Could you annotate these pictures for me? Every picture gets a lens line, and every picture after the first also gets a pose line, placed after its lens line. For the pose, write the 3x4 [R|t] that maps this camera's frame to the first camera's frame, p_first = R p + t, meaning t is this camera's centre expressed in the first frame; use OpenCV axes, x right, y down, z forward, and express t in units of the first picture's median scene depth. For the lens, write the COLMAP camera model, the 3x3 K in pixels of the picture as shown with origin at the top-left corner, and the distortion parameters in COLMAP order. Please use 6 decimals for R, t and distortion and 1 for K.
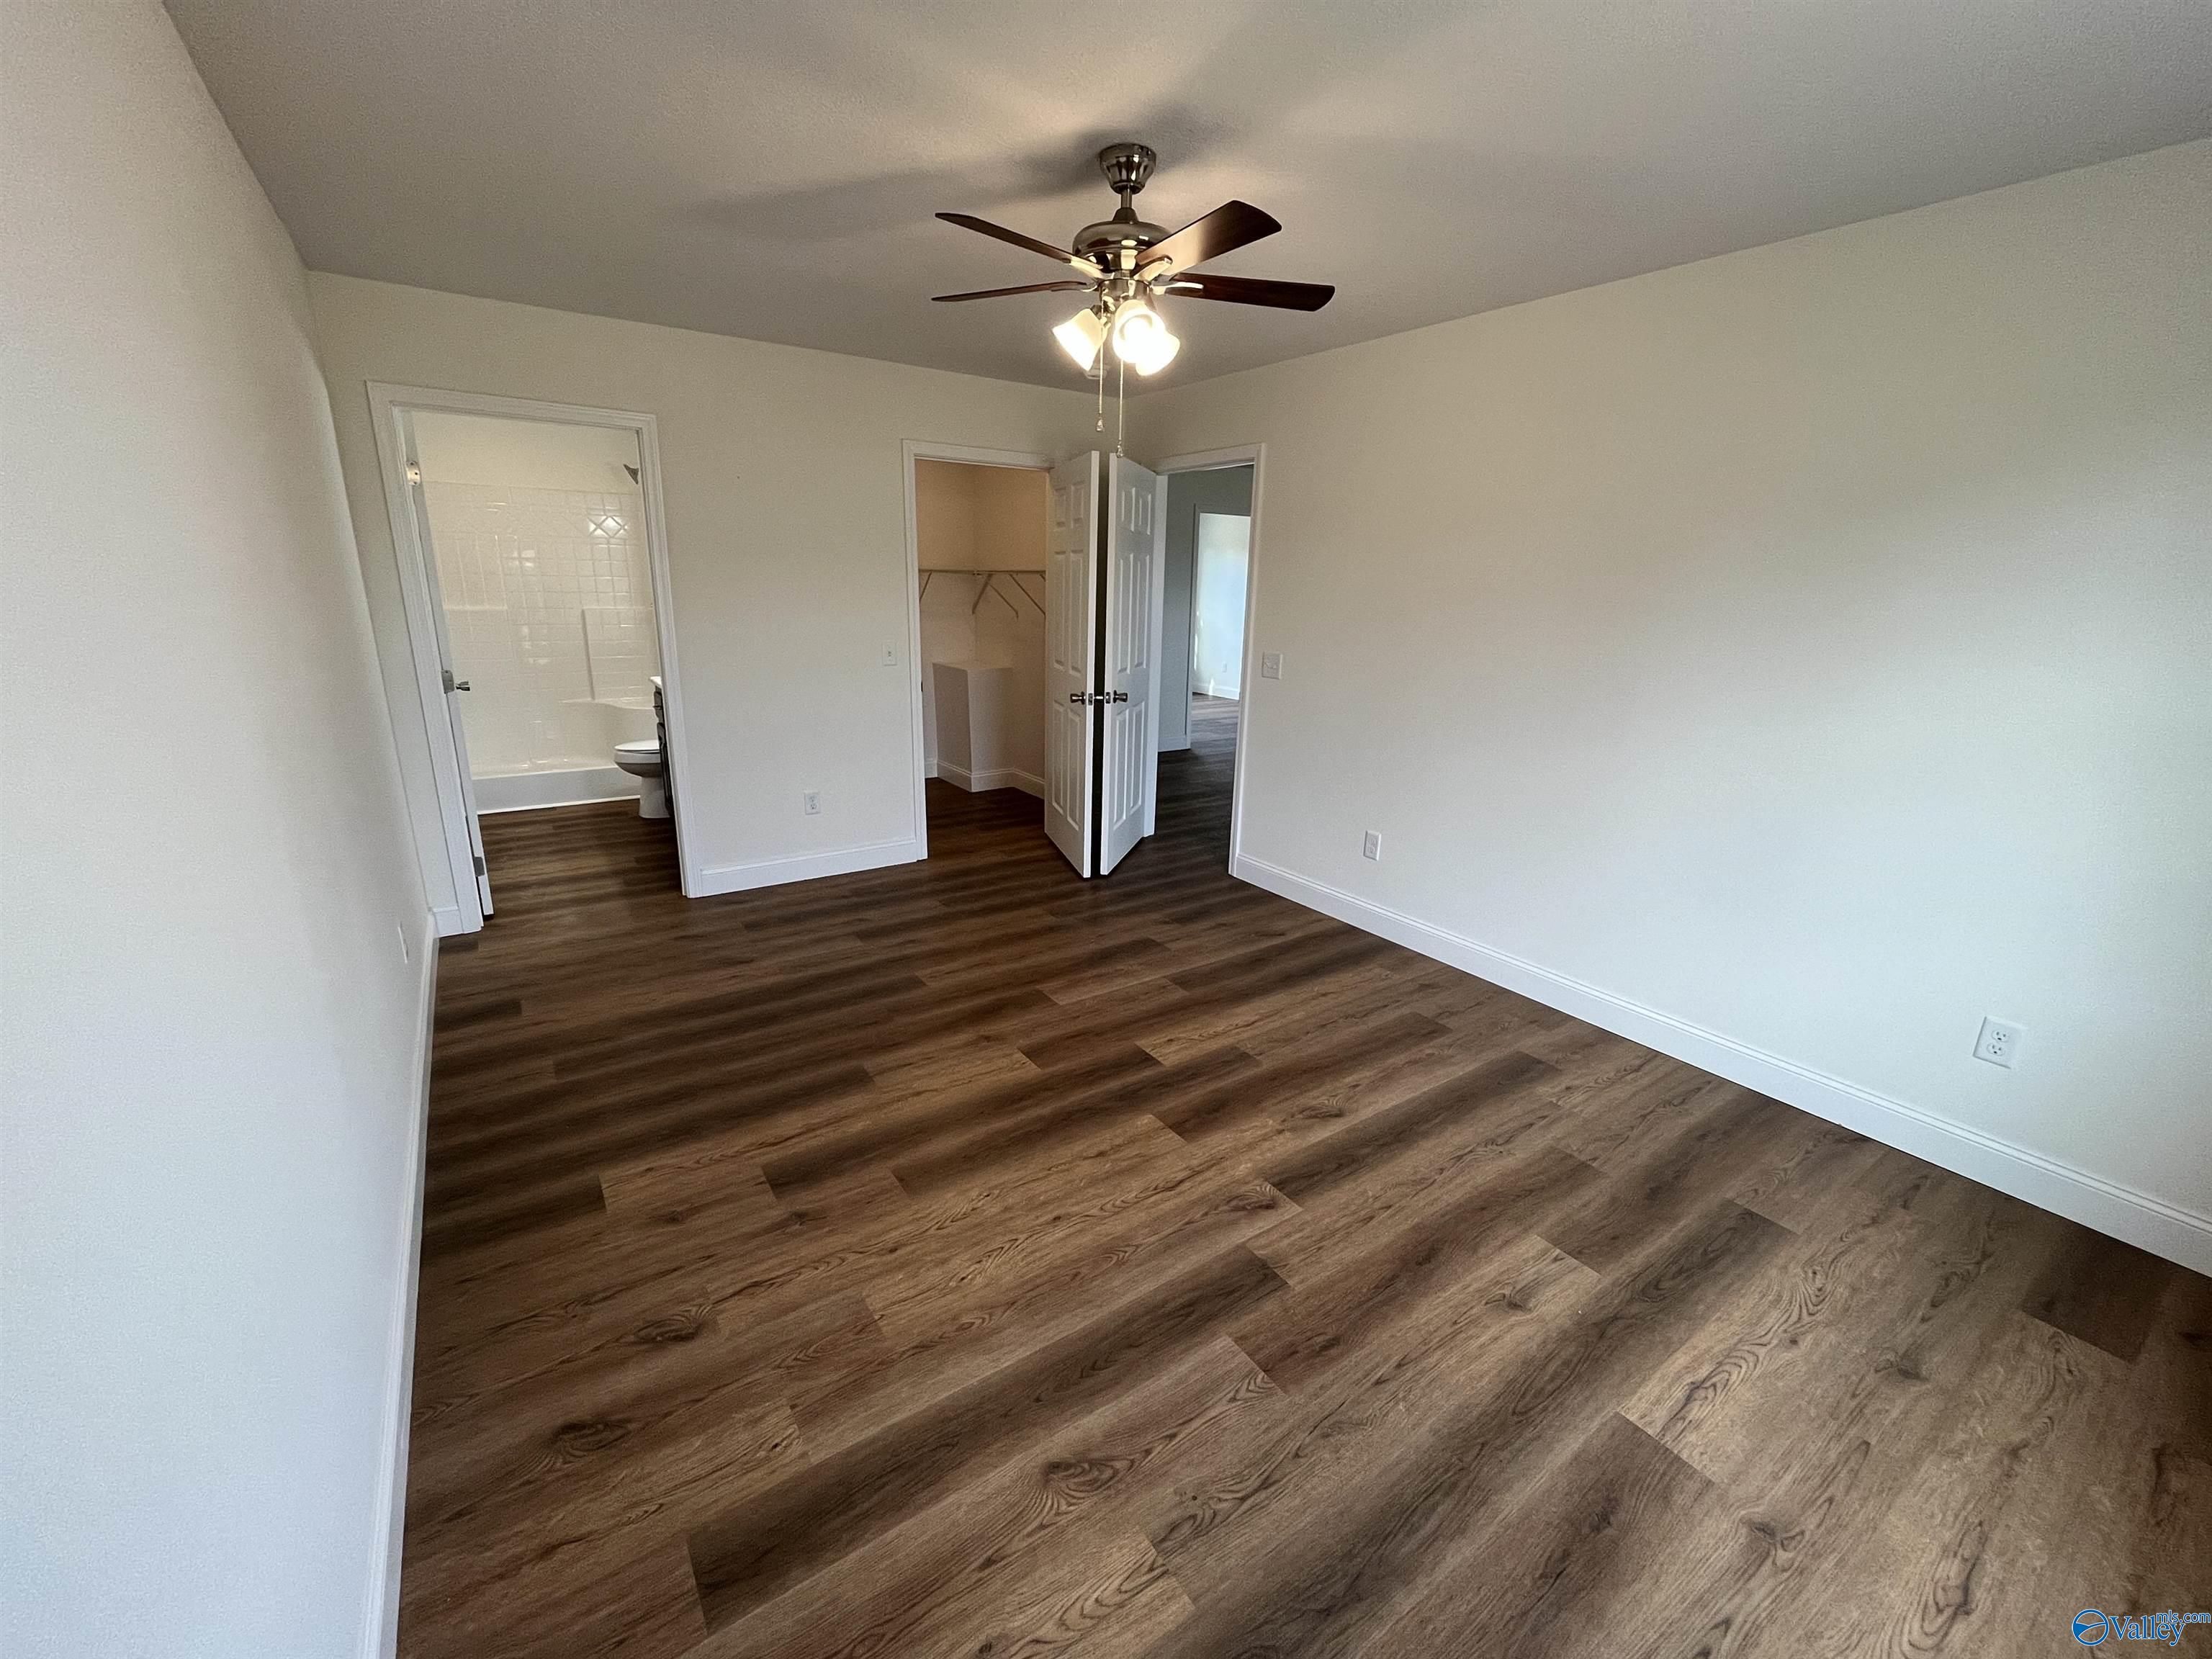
lens RADIAL K [[906.3, 0, 1120.9], [0, 906.3, 794.6], [0, 0, 1]] dist [-0.000210, -0.000058]
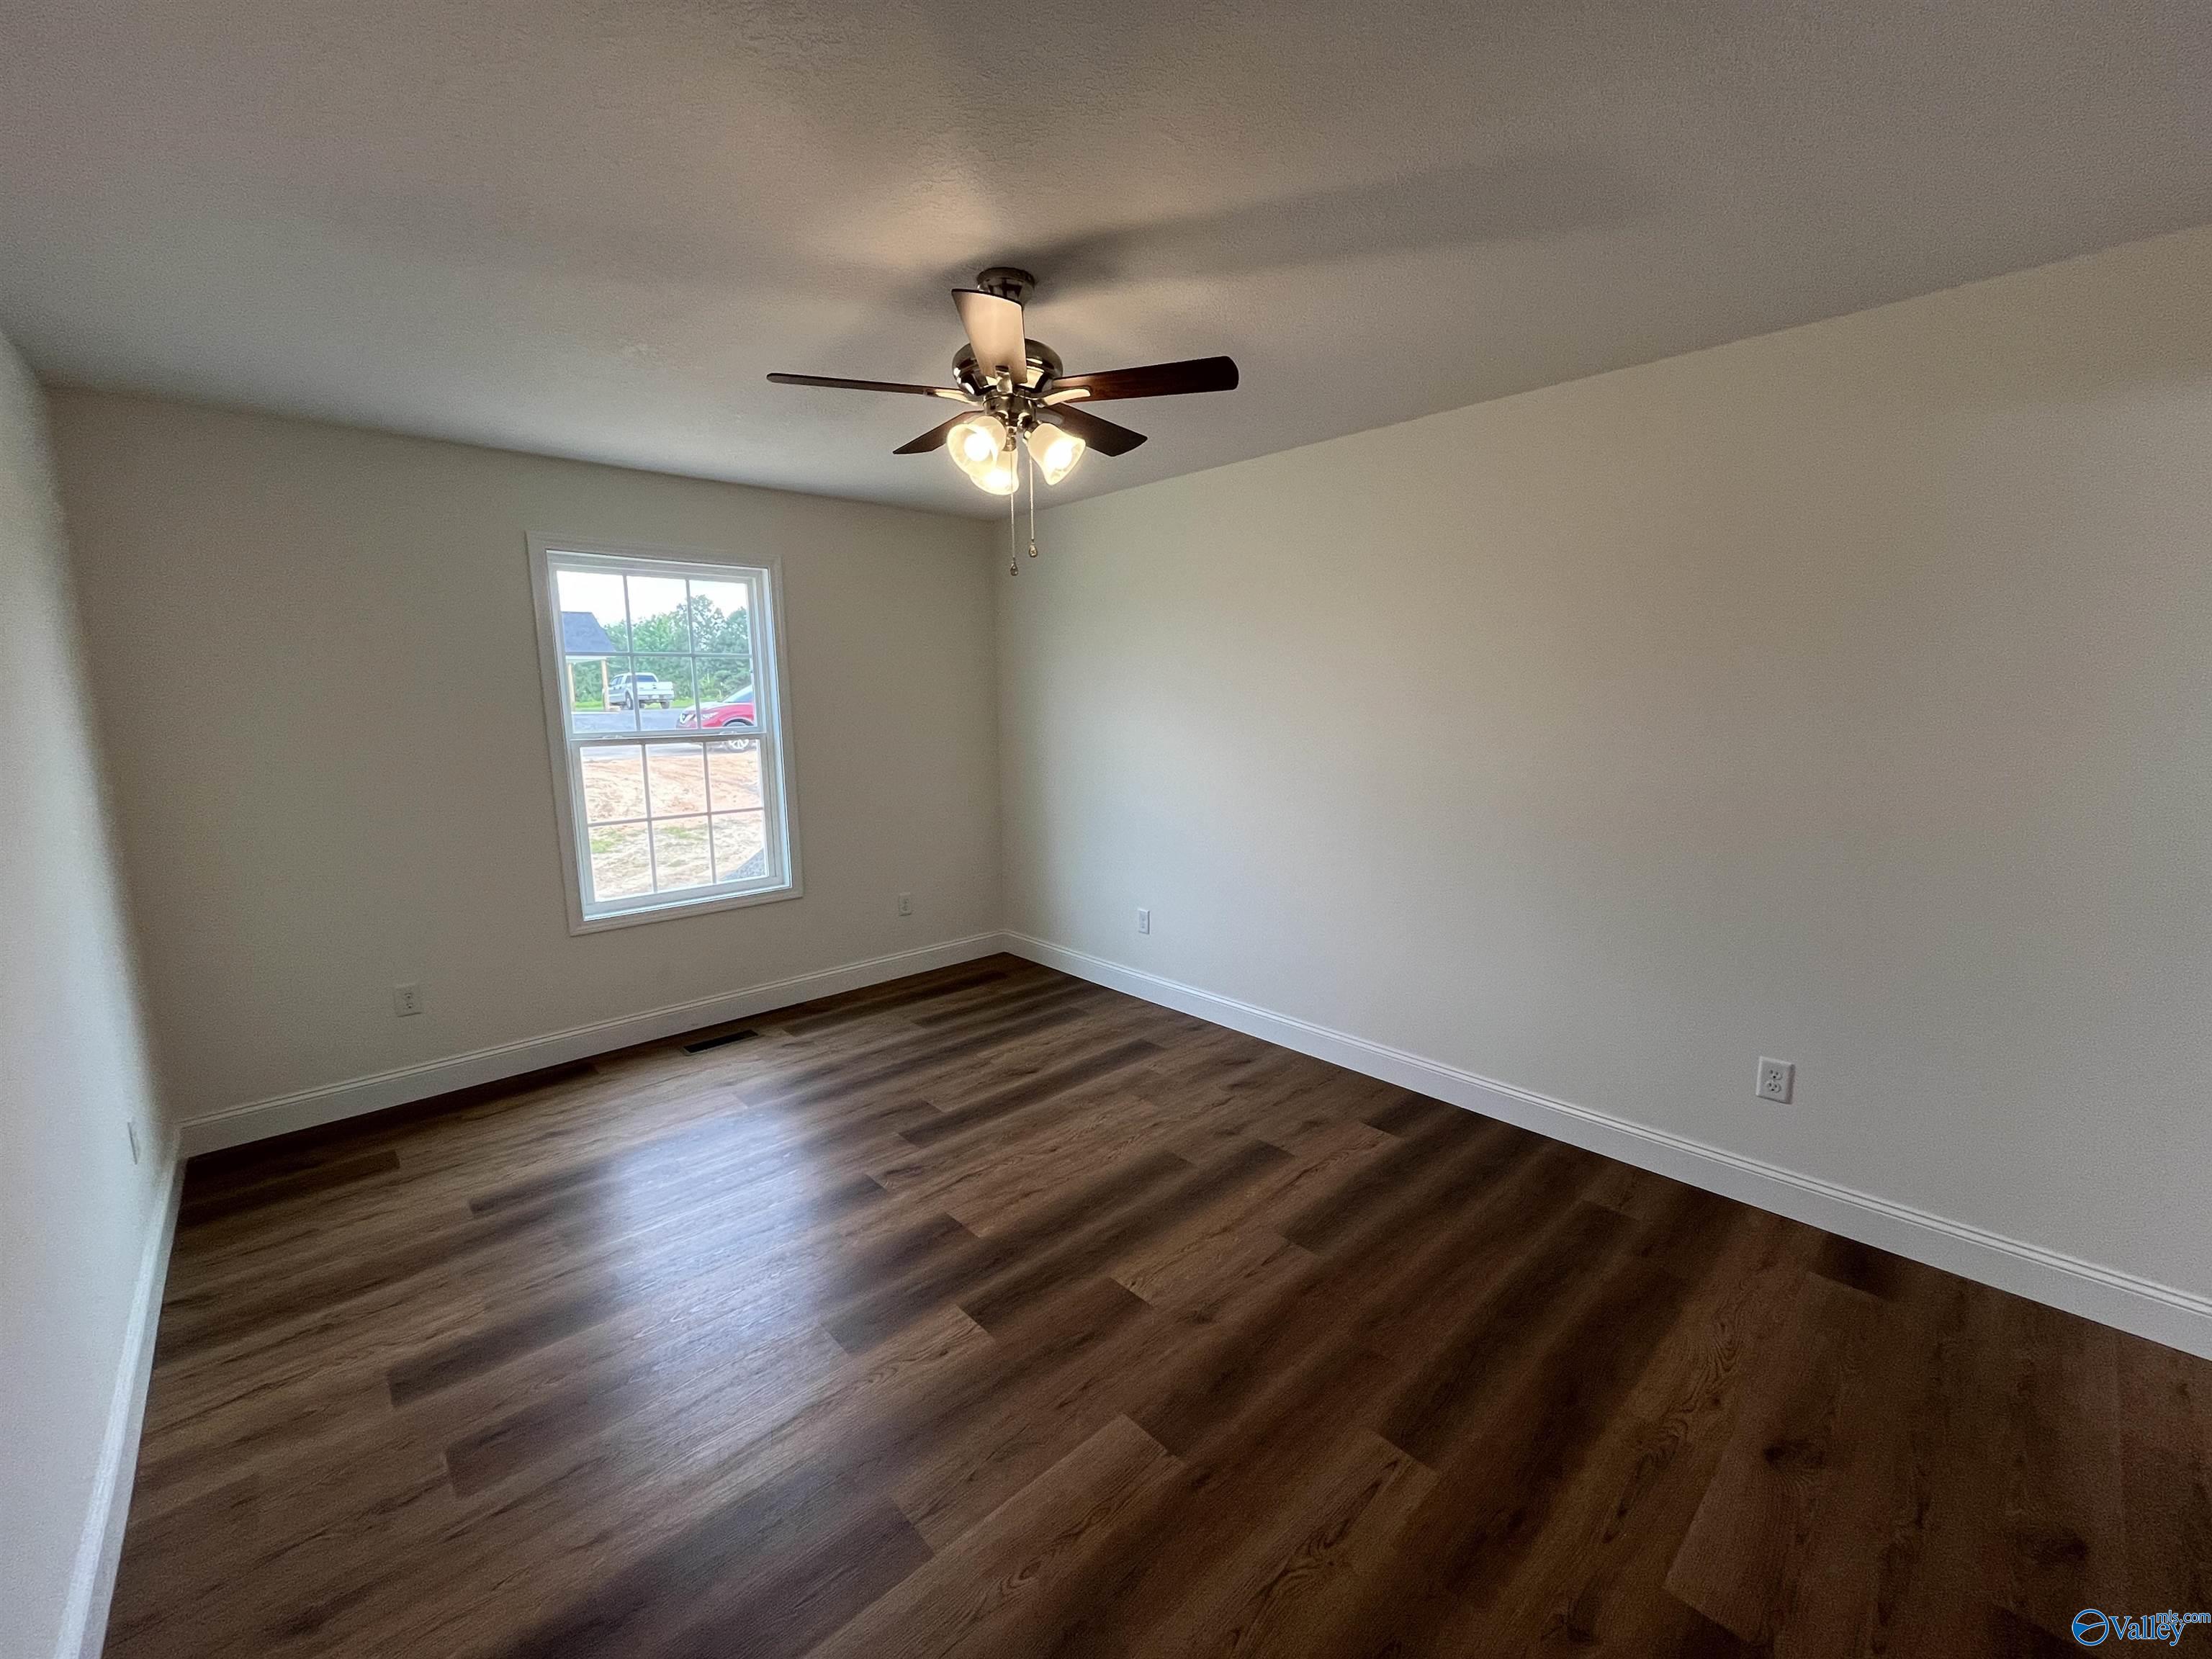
lens RADIAL K [[906.3, 0, 1107.7], [0, 906.3, 824.4], [0, 0, 1]] dist [-0.000210, -0.000058]
pose [[-0.991436, 0.007646, -0.130369, 0.024757], [-0.040984, 0.929634, 0.366199, -0.512782], [0.123995, 0.368406, -0.921359, 2.139695]]
